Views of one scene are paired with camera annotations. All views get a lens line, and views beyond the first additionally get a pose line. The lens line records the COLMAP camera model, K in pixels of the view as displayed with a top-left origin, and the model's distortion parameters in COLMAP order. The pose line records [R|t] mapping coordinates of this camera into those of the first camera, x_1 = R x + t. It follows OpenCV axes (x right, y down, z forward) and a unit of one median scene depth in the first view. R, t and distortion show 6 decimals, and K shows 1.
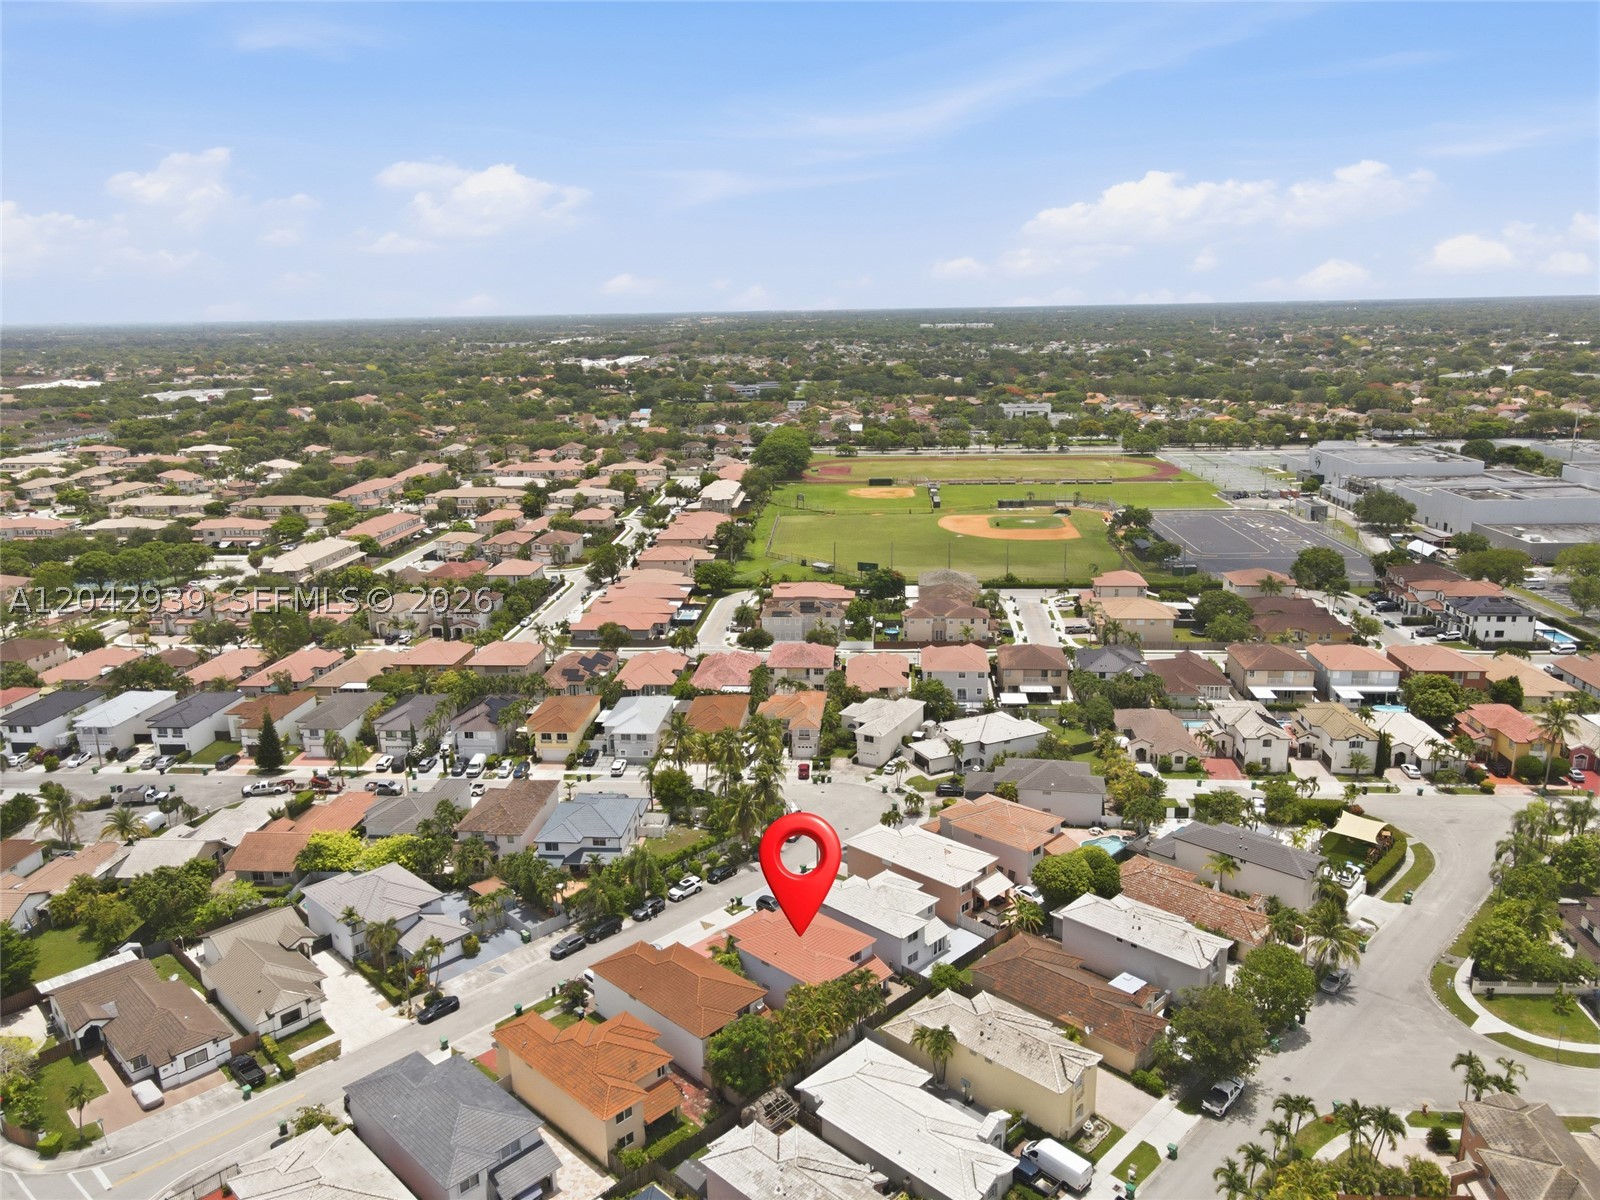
lens RADIAL K [[1136.9, 0, 800.0], [0, 1136.9, 600.0], [0, 0, 1]] dist [0.009031, 0.002864]
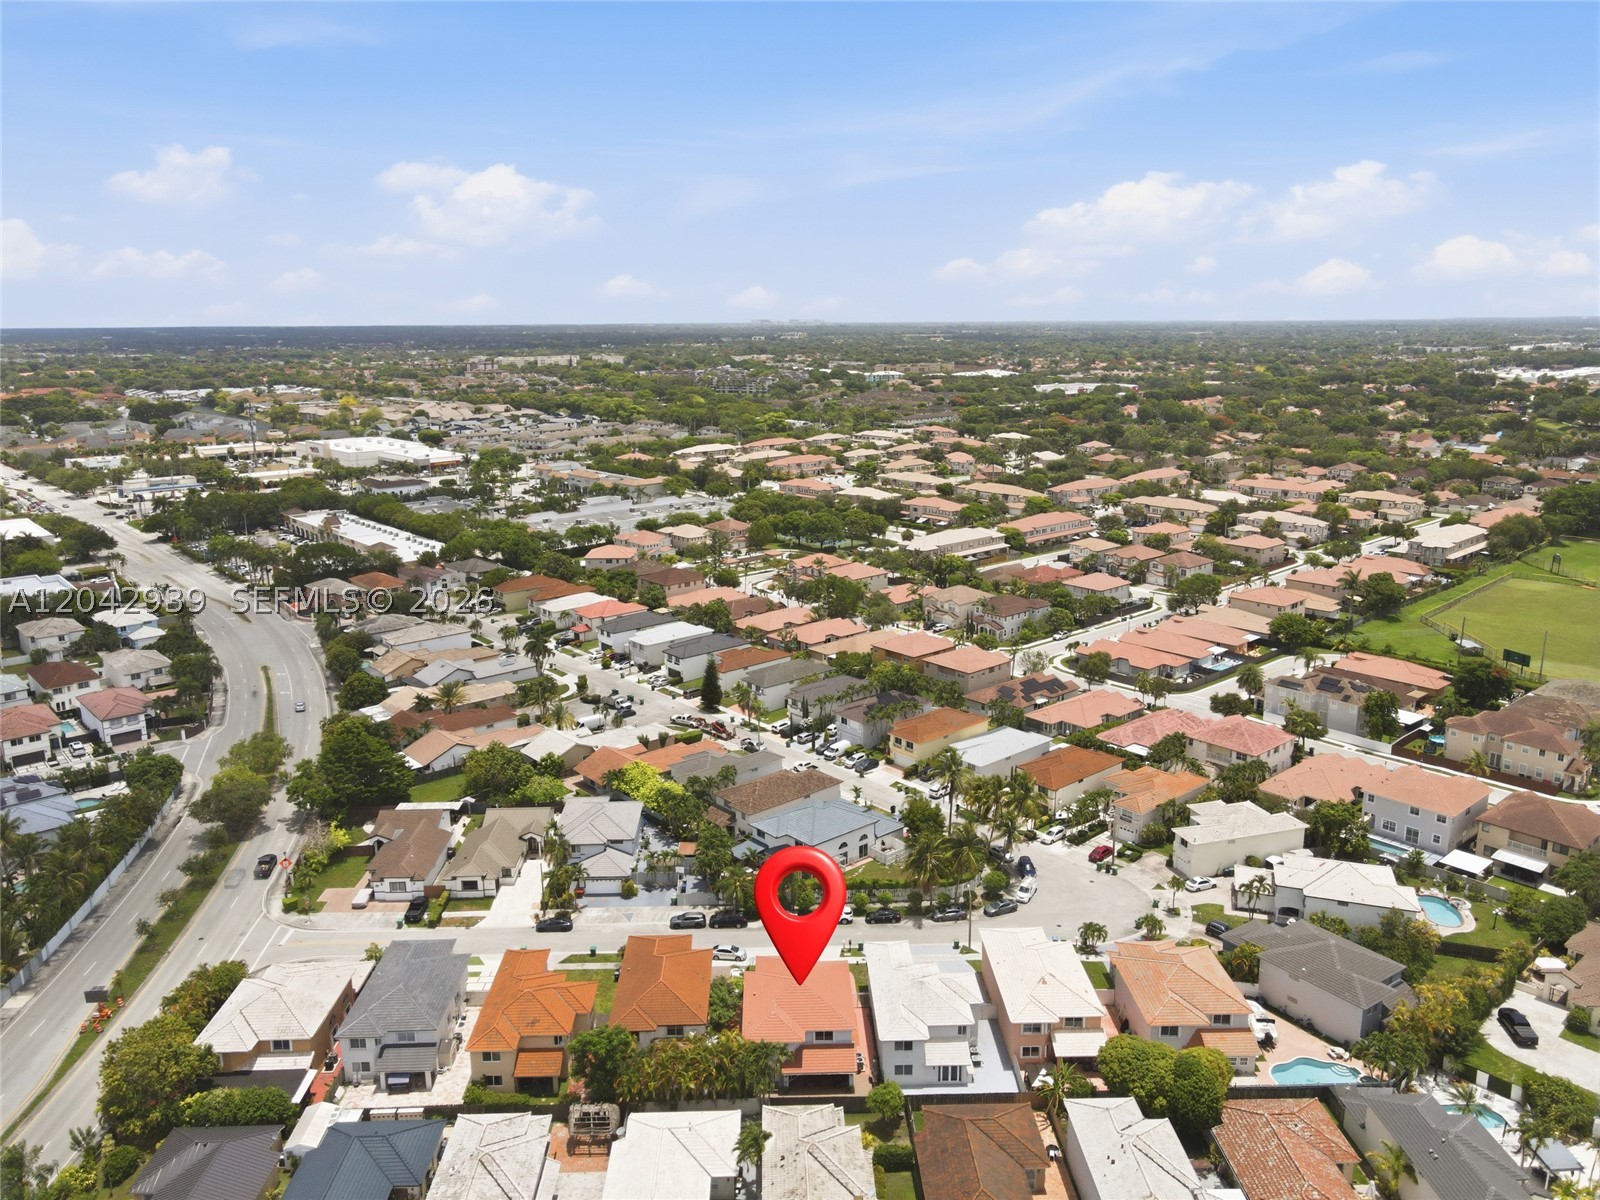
lens RADIAL K [[1149.0, 0, 806.5], [0, 1149.0, 593.6], [0, 0, 1]] dist [-0.000162, 0.001966]
pose [[0.728688, 0.174197, -0.662322, 0.357511], [-0.178902, 0.981947, 0.061433, -0.054891], [0.661066, 0.073725, 0.746697, 0.165489]]
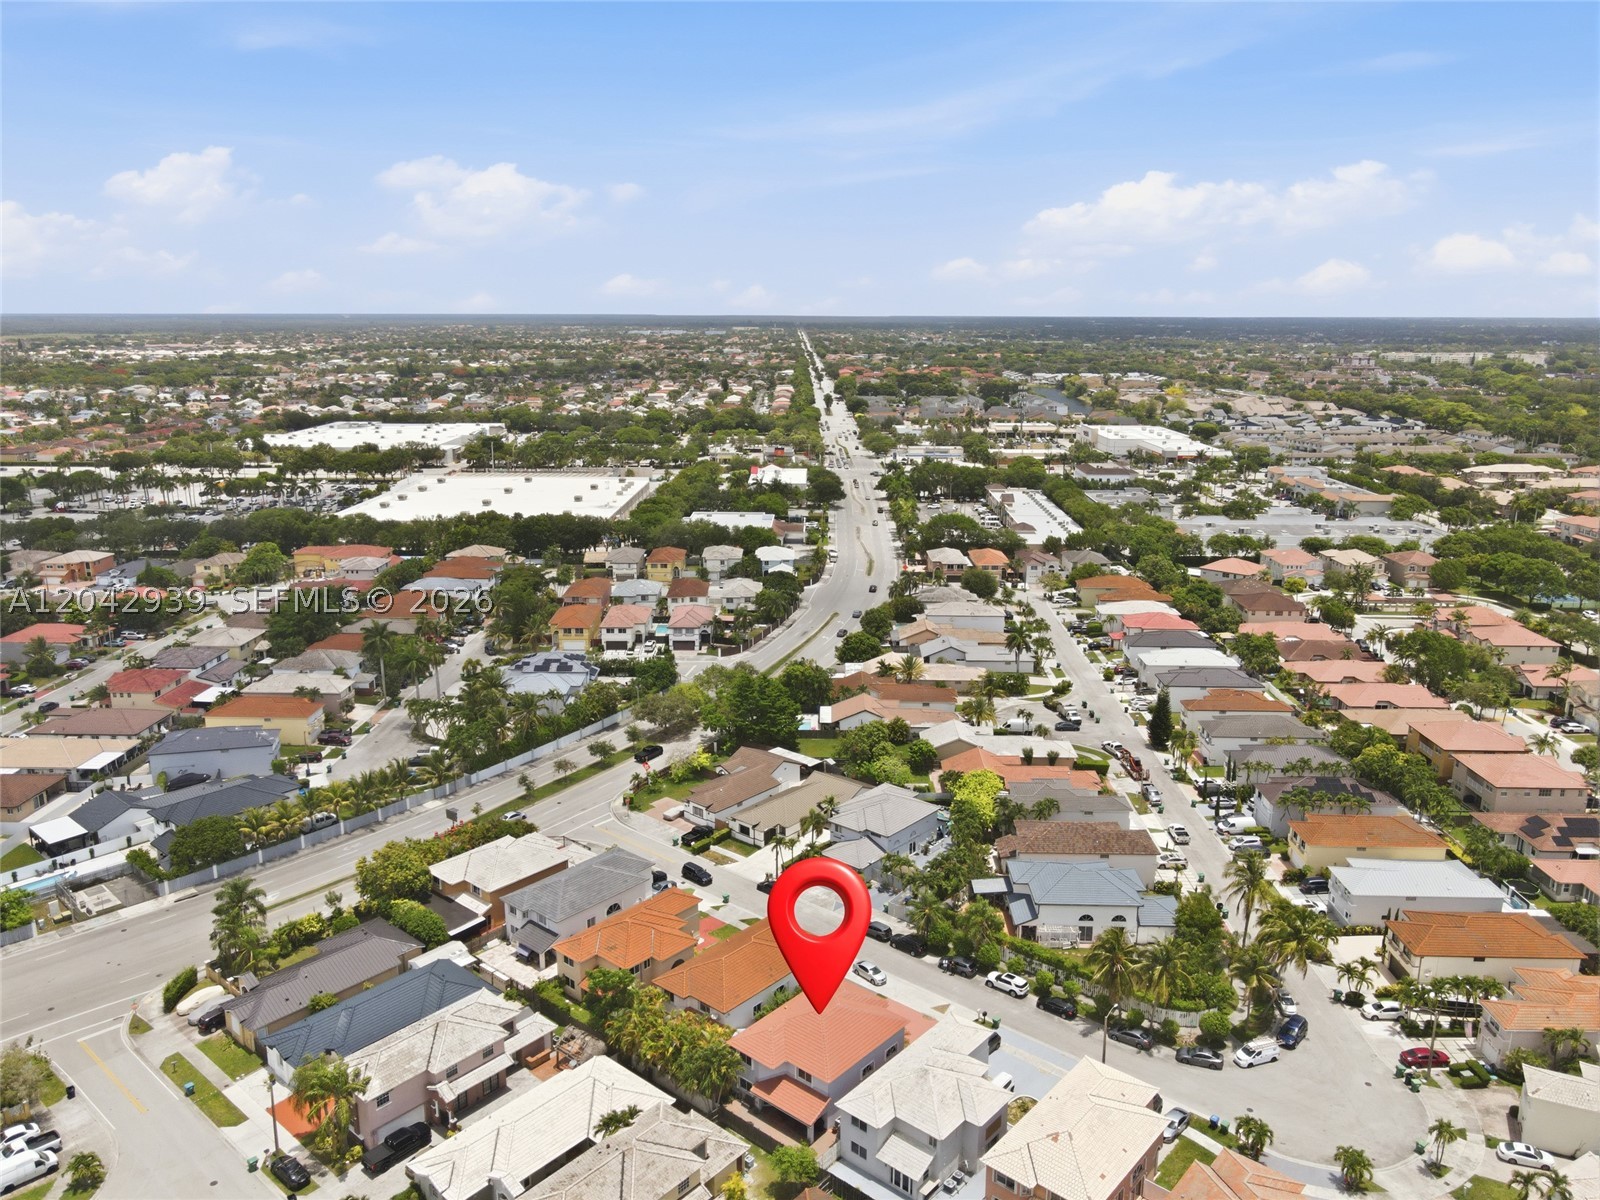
lens RADIAL K [[1149.0, 0, 806.5], [0, 1149.0, 593.6], [0, 0, 1]] dist [-0.000162, 0.001966]
pose [[0.082989, 0.257845, -0.962616, 0.480013], [-0.253769, 0.939572, 0.229795, -0.138987], [0.963698, 0.225212, 0.143407, 0.481065]]
